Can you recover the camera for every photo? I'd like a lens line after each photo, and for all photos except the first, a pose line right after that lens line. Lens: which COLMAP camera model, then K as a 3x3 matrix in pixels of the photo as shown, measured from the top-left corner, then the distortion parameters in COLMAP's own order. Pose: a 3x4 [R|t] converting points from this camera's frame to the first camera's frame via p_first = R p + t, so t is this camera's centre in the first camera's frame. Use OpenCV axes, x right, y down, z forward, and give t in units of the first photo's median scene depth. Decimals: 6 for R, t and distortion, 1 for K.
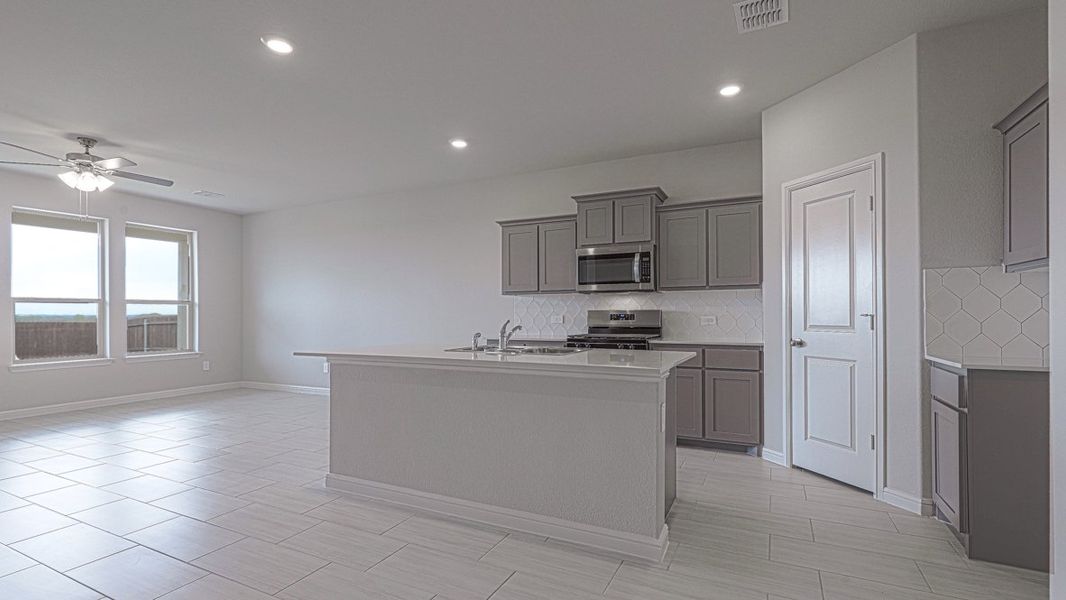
lens RADIAL K [[483.7, 0, 537.3], [0, 483.7, 316.7], [0, 0, 1]] dist [0.004633, -0.000682]
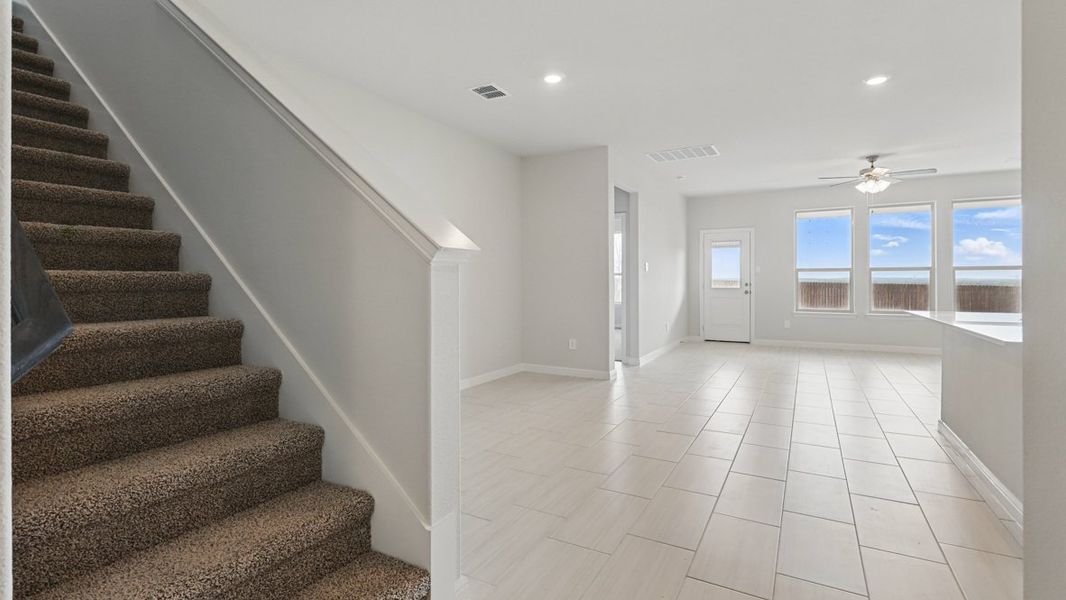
lens RADIAL K [[483.7, 0, 522.8], [0, 483.7, 272.2], [0, 0, 1]] dist [0.004633, -0.000682]
pose [[-0.071125, -0.010967, -0.997407, 0.547146], [-0.009389, 0.999903, -0.010325, -0.000386], [0.997423, 0.008630, -0.071221, 0.072891]]
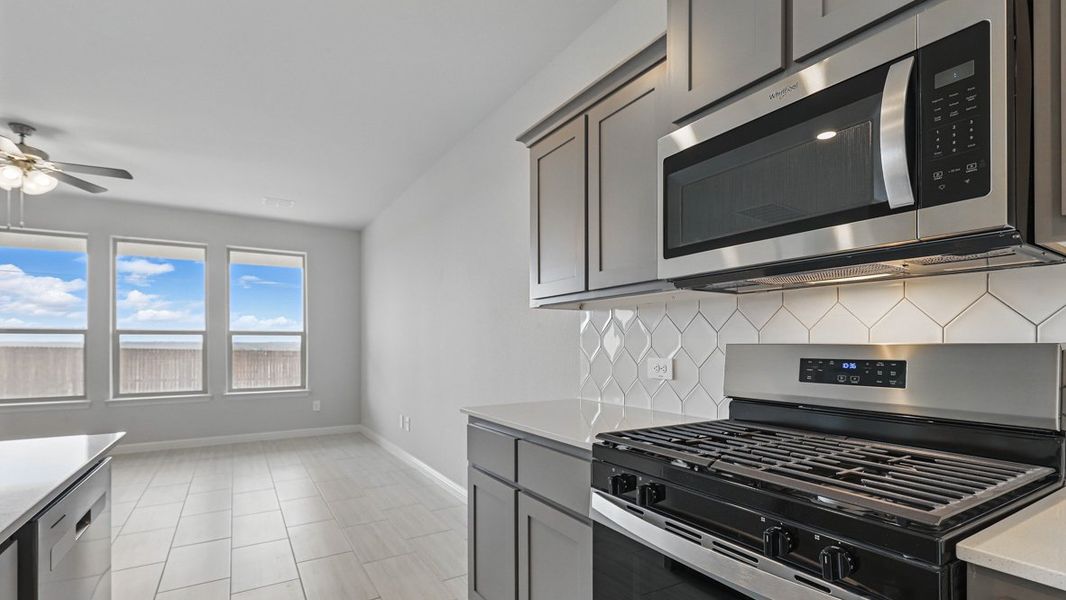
lens RADIAL K [[483.7, 0, 528.8], [0, 483.7, 344.2], [0, 0, 1]] dist [0.004633, -0.000682]
pose [[0.840768, 0.003166, -0.541387, 0.188124], [-0.007331, 0.999958, -0.005536, -0.011959], [0.541347, 0.008623, 0.840755, 0.752315]]
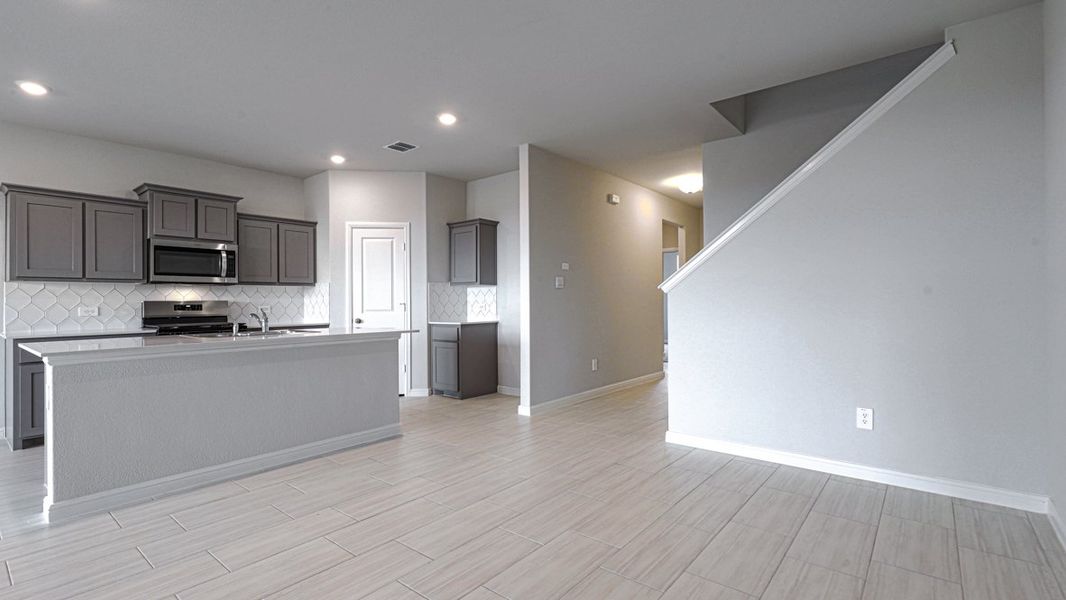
lens RADIAL K [[483.7, 0, 531.9], [0, 483.7, 300.0], [0, 0, 1]] dist [0.004633, -0.000682]
pose [[0.232531, 0.003615, 0.972582, -0.739972], [0.011650, 0.999911, -0.006502, 0.000387], [-0.972519, 0.012843, 0.232468, 0.027970]]
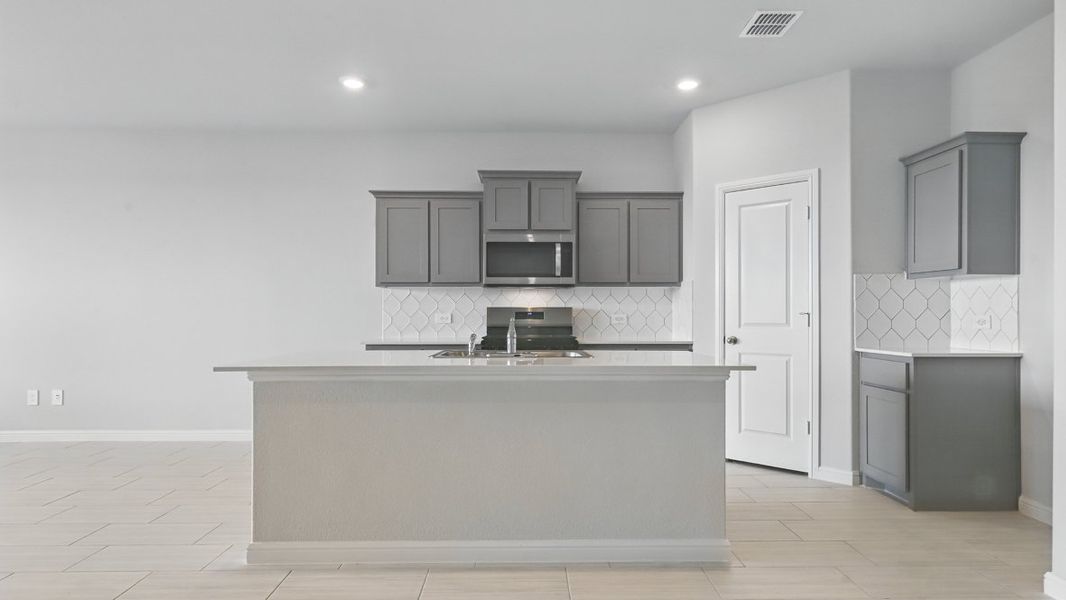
lens RADIAL K [[593.7, 0, 535.7], [0, 593.7, 312.9], [0, 0, 1]] dist [-0.000844, -0.000525]
pose [[0.889906, 0.002528, 0.456137, -0.328537], [-0.000525, 0.999990, -0.004517, 0.001500], [-0.456144, 0.003781, 0.889898, 0.049509]]
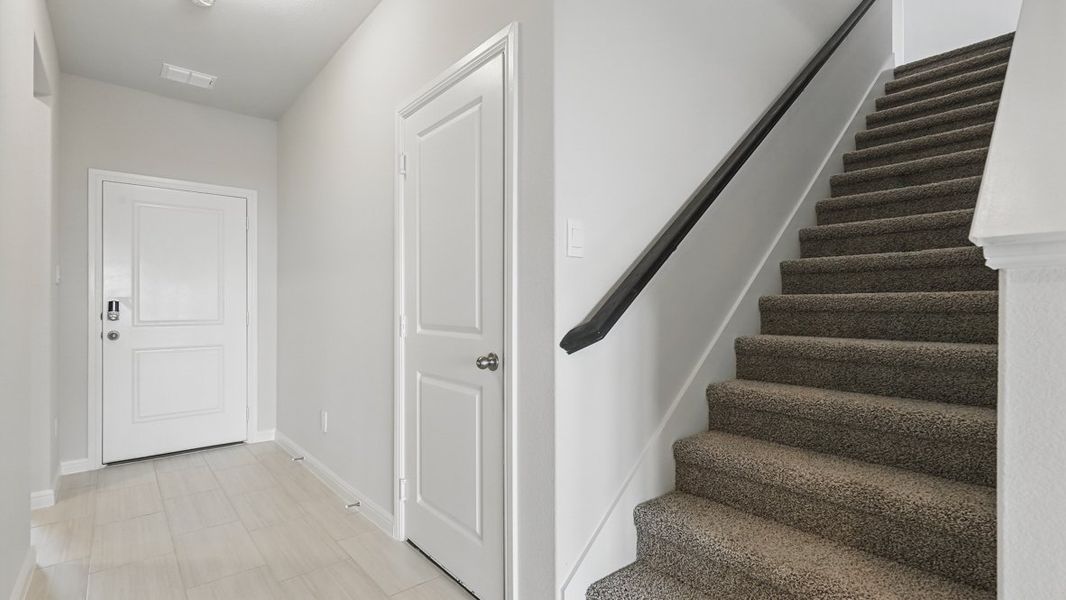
lens RADIAL K [[483.7, 0, 532.1], [0, 483.7, 306.4], [0, 0, 1]] dist [0.004633, -0.000682]
pose [[-0.917401, 0.011444, 0.397798, 0.298316], [0.016551, 0.999819, 0.009407, 0.000459], [-0.397619, 0.015214, -0.917425, 0.221373]]
